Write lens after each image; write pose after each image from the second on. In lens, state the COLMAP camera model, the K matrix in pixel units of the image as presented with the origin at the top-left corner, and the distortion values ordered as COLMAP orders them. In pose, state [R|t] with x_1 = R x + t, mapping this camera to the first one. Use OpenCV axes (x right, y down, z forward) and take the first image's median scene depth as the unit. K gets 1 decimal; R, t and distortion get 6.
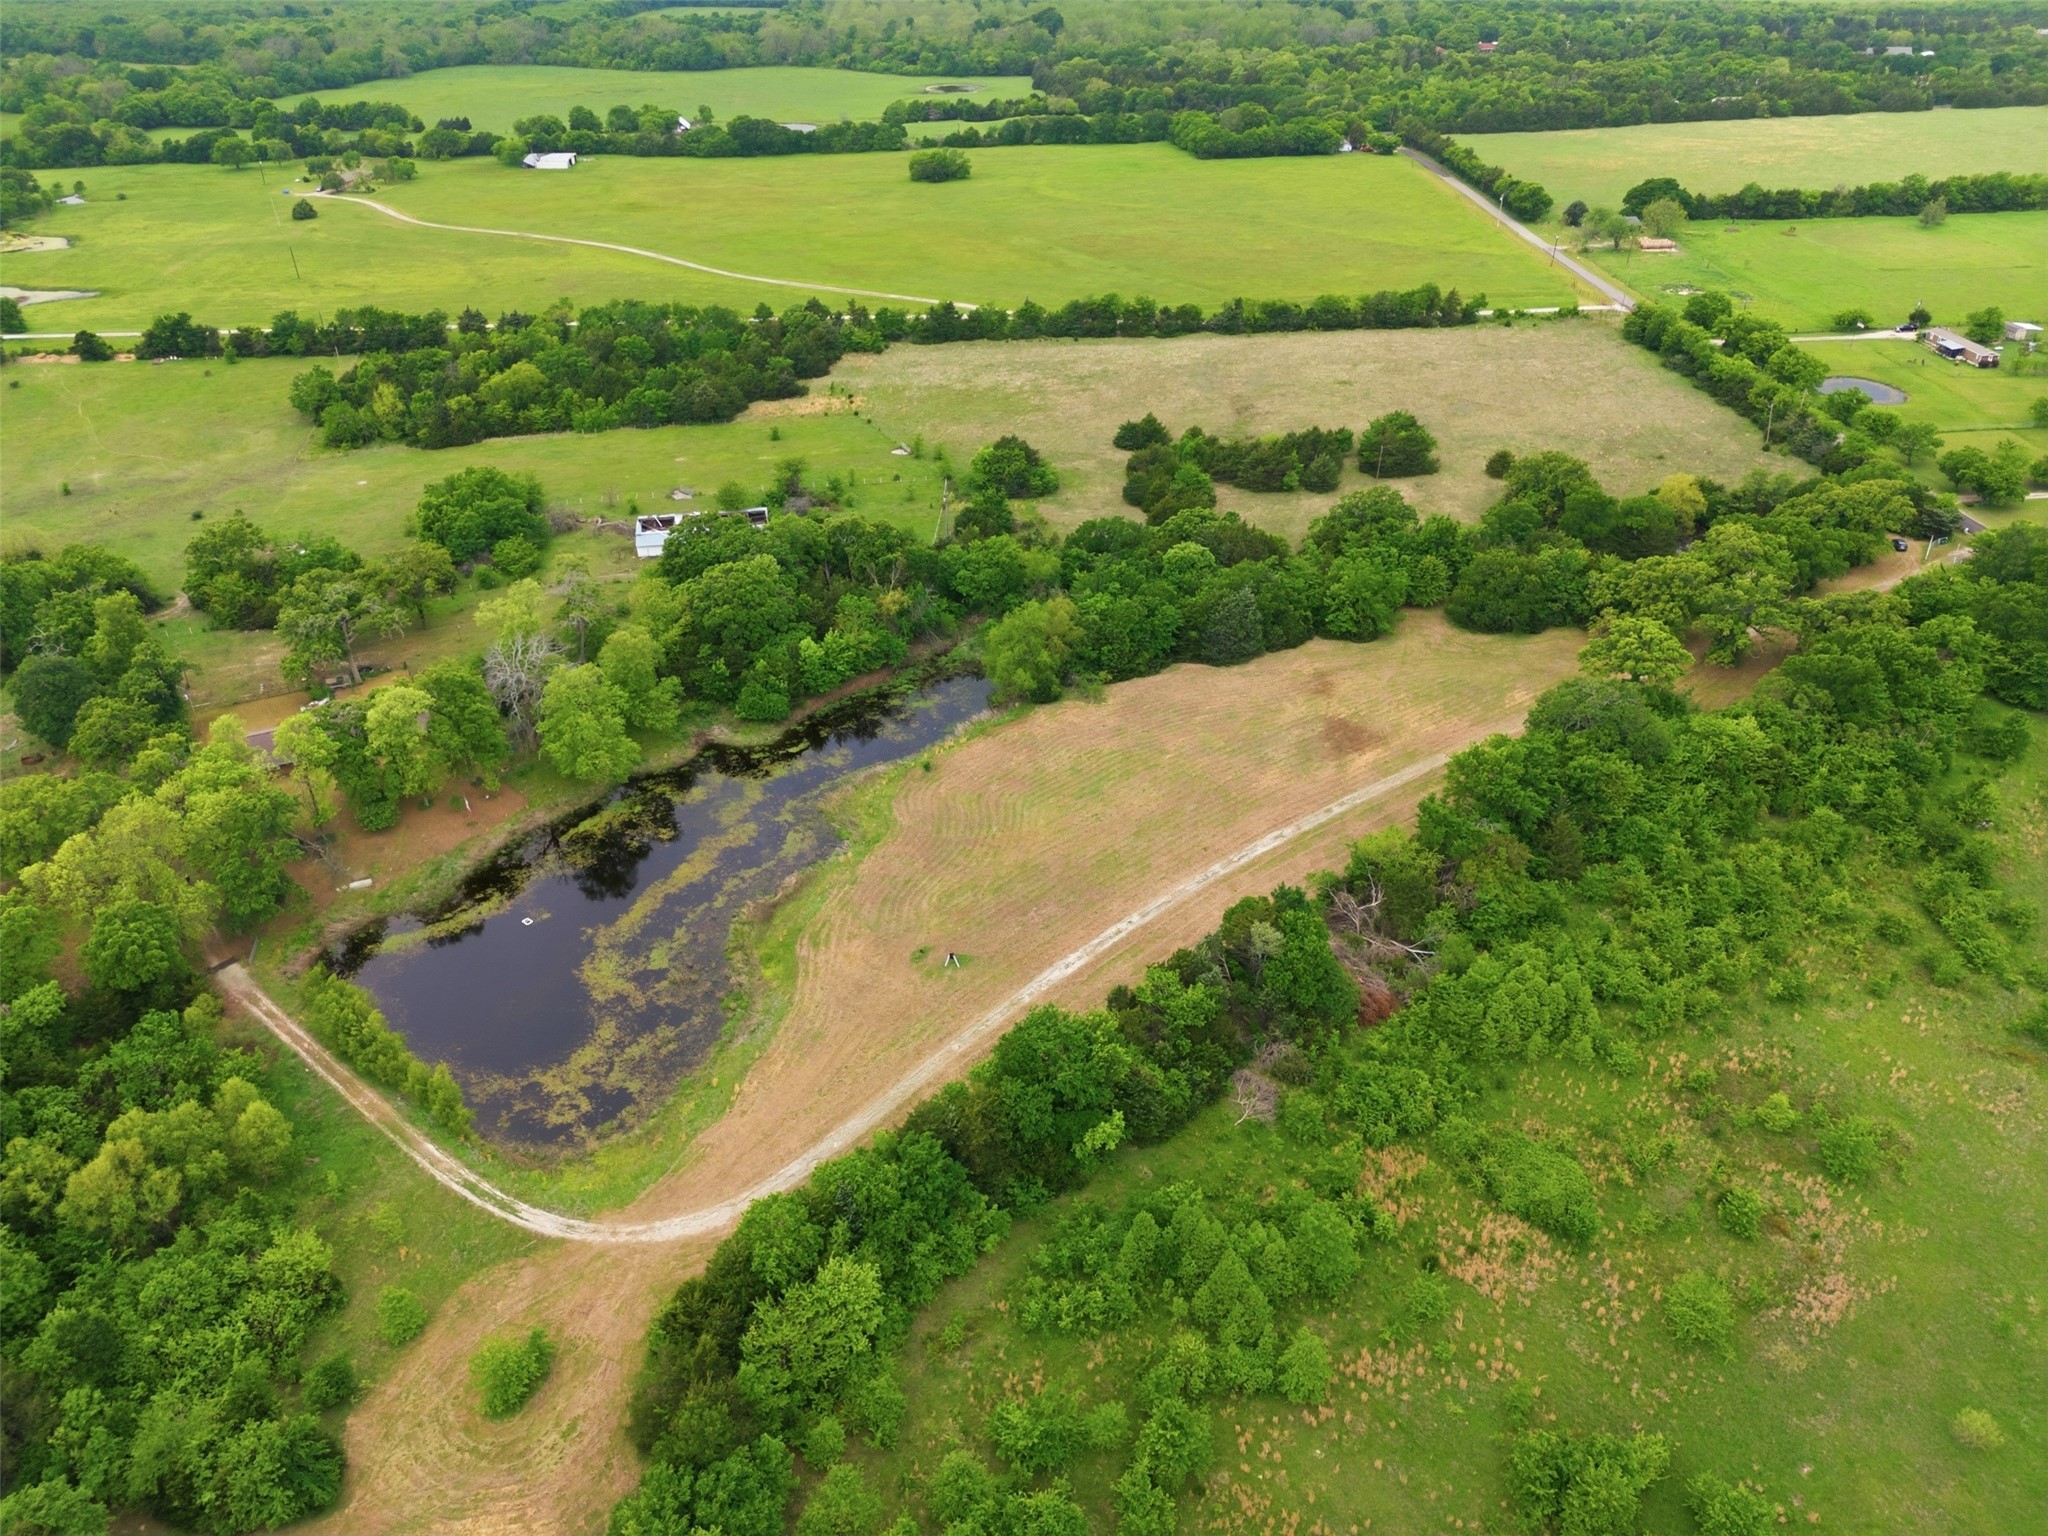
lens RADIAL K [[1508.6, 0, 1020.5], [0, 1508.6, 764.4], [0, 0, 1]] dist [0.058162, -0.041093]
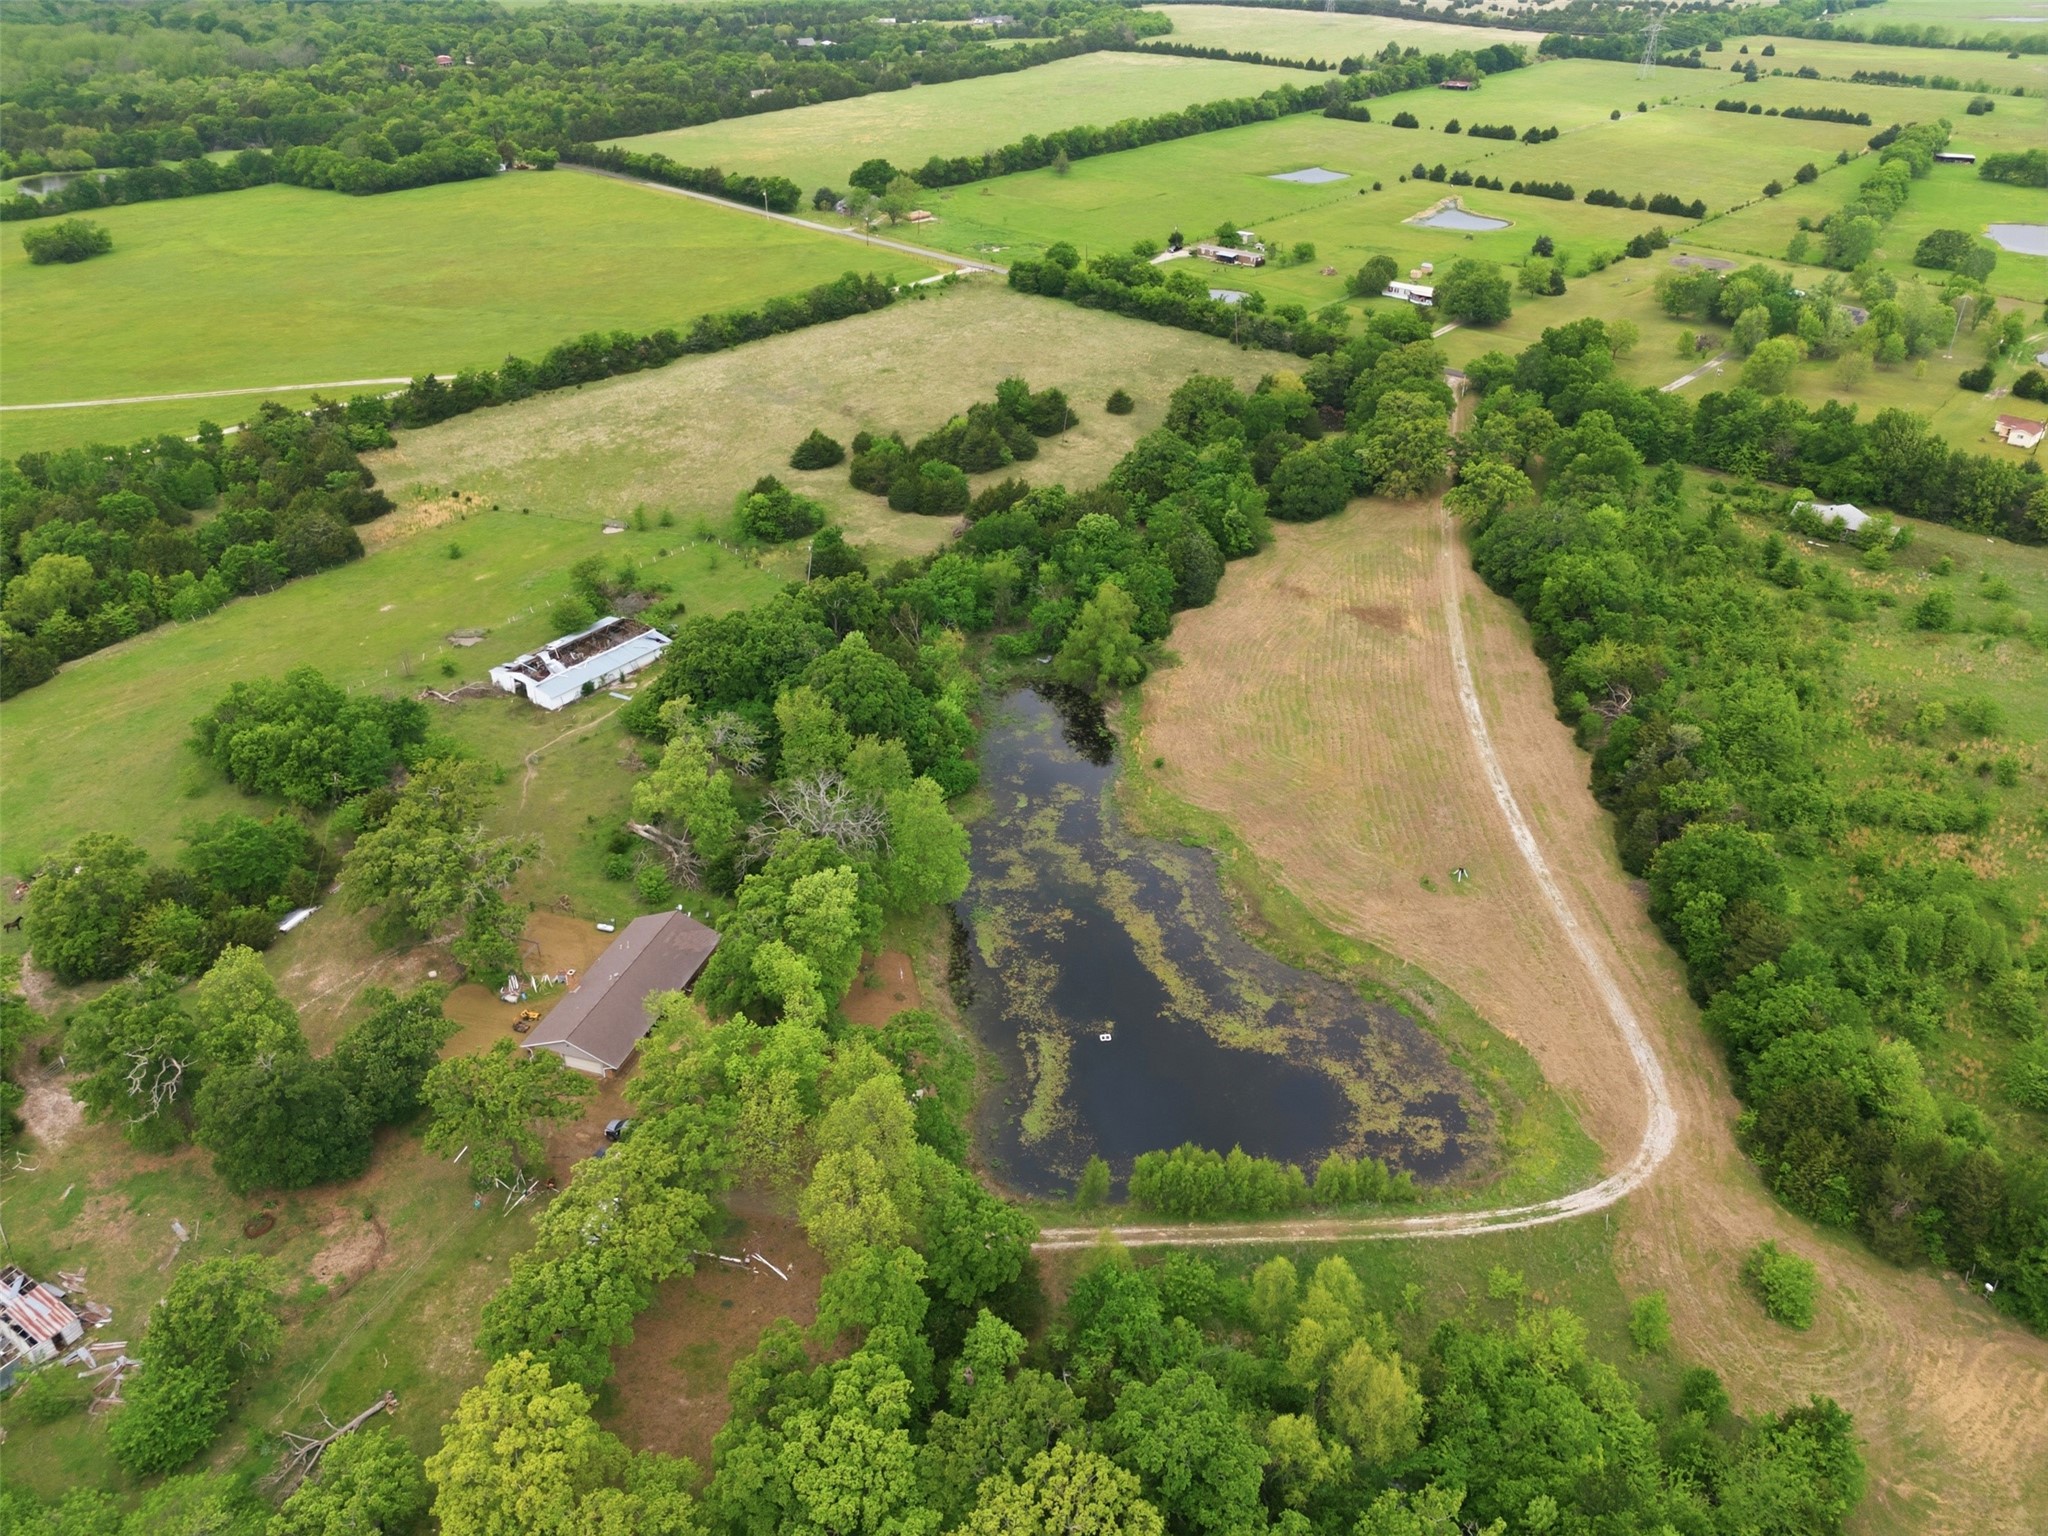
lens RADIAL K [[1508.6, 0, 1024.0], [0, 1508.6, 782.2], [0, 0, 1]] dist [0.058162, -0.041093]
pose [[0.719696, -0.355742, 0.596226, -0.466853], [0.355130, 0.926536, 0.124152, -0.091759], [-0.596591, 0.122386, 0.793159, 0.167739]]
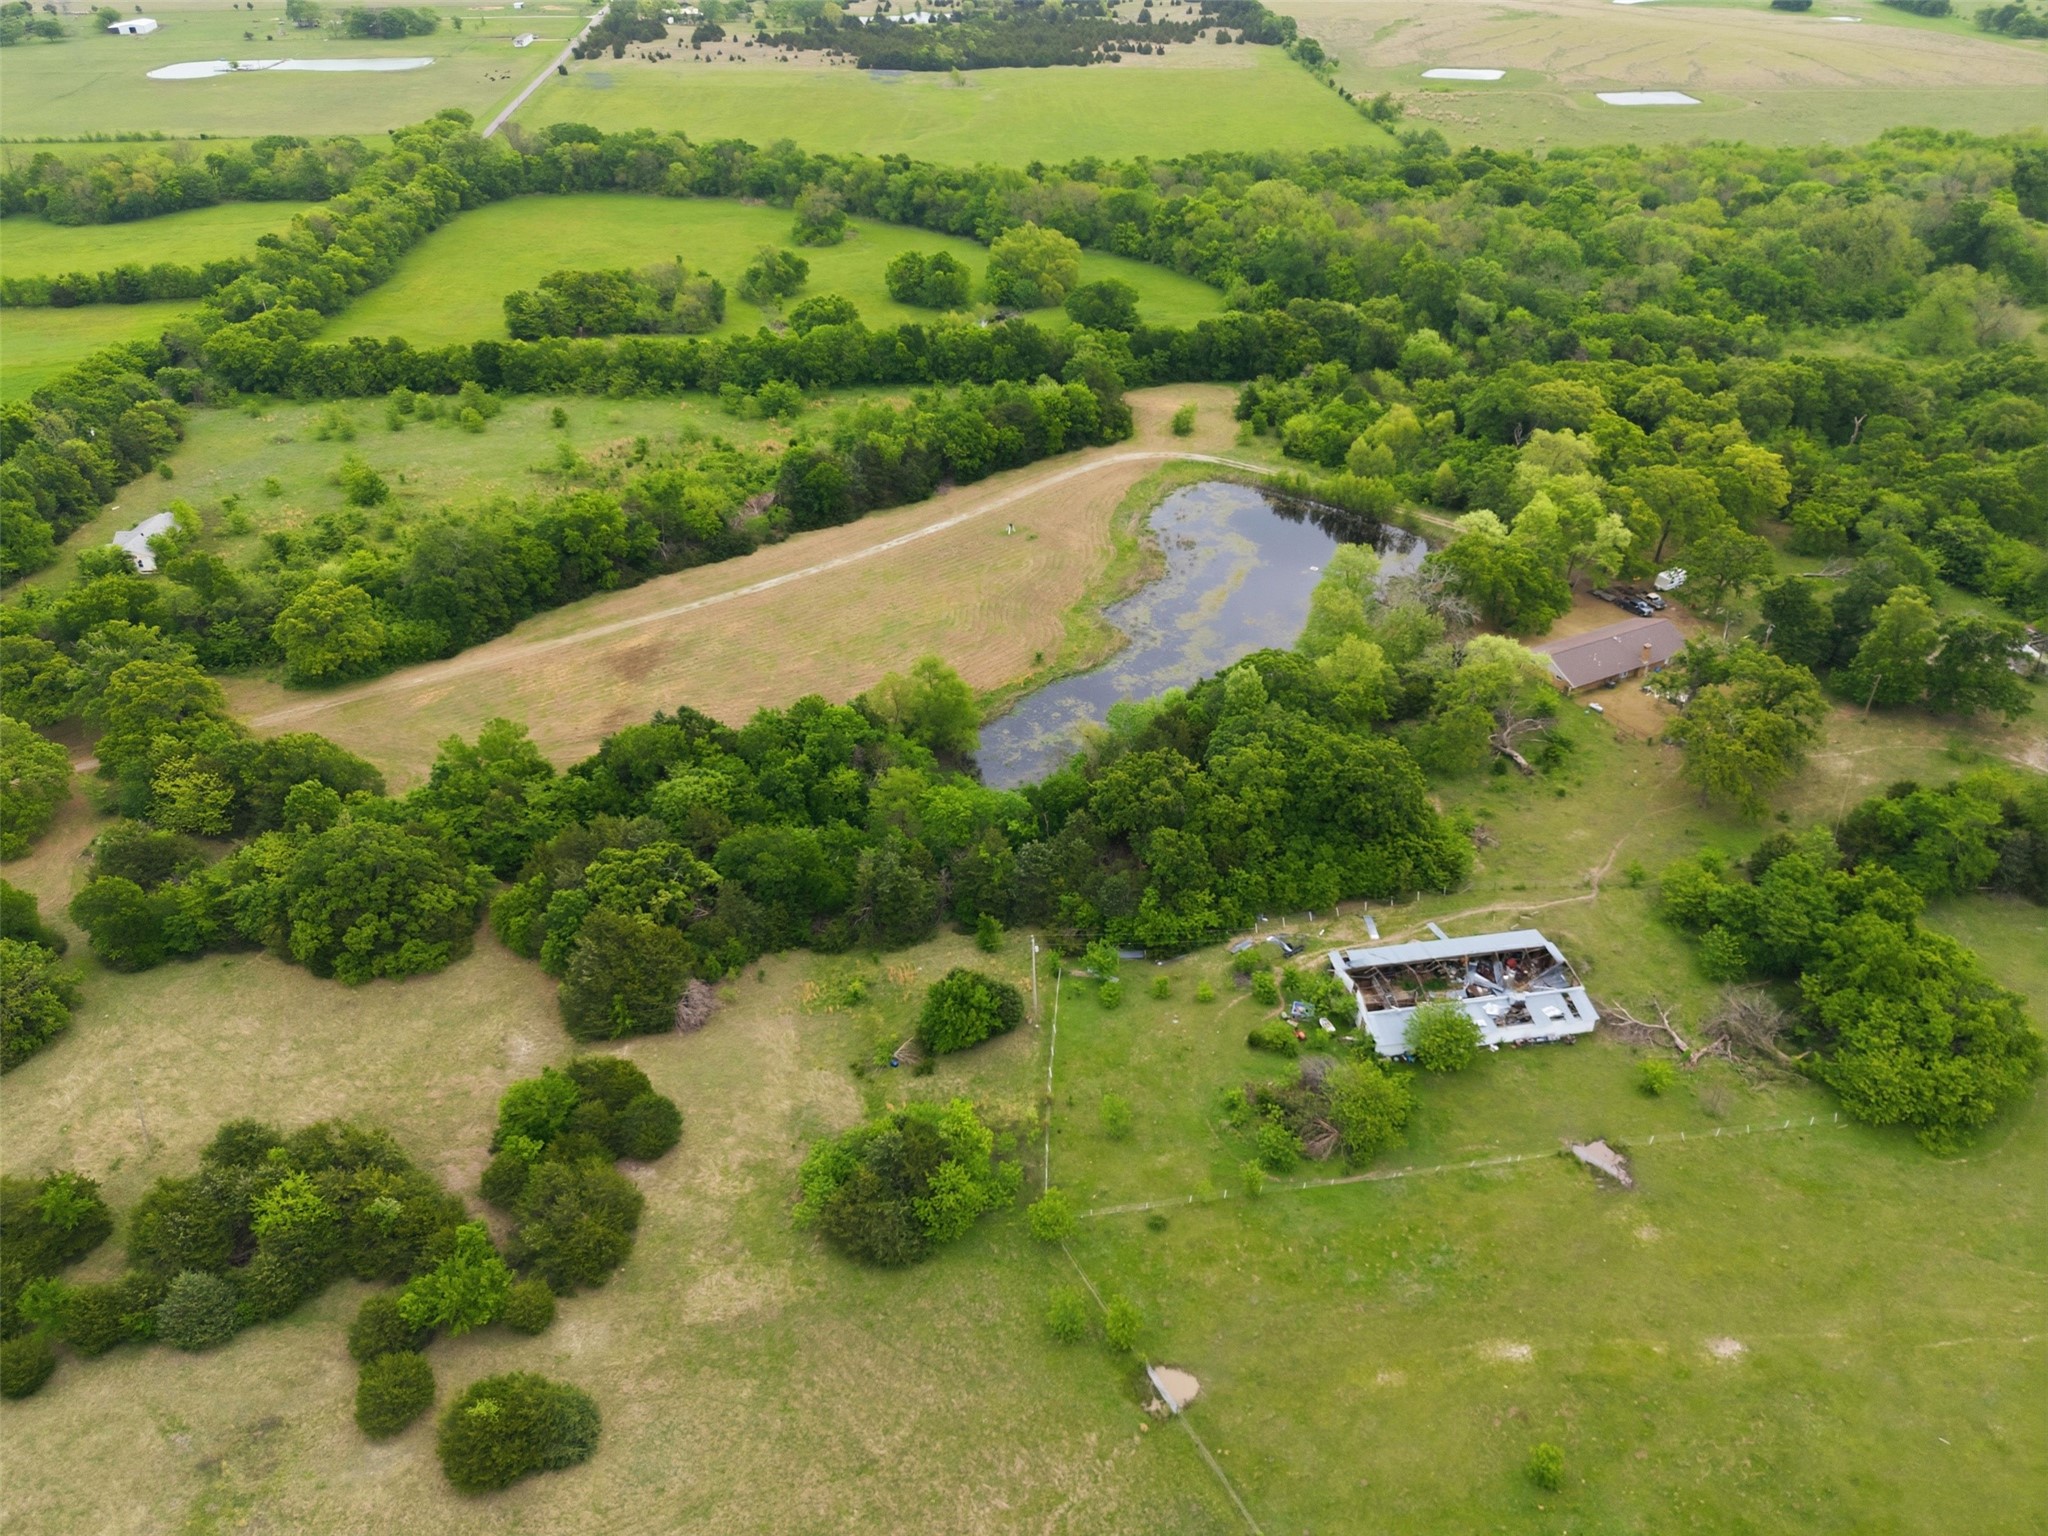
lens RADIAL K [[1508.6, 0, 1020.5], [0, 1508.6, 770.2], [0, 0, 1]] dist [0.058162, -0.041093]
pose [[-0.999468, 0.000933, 0.032603, -0.059440], [0.029988, 0.419393, 0.907309, -0.610607], [-0.012827, 0.907804, -0.419198, 0.982485]]
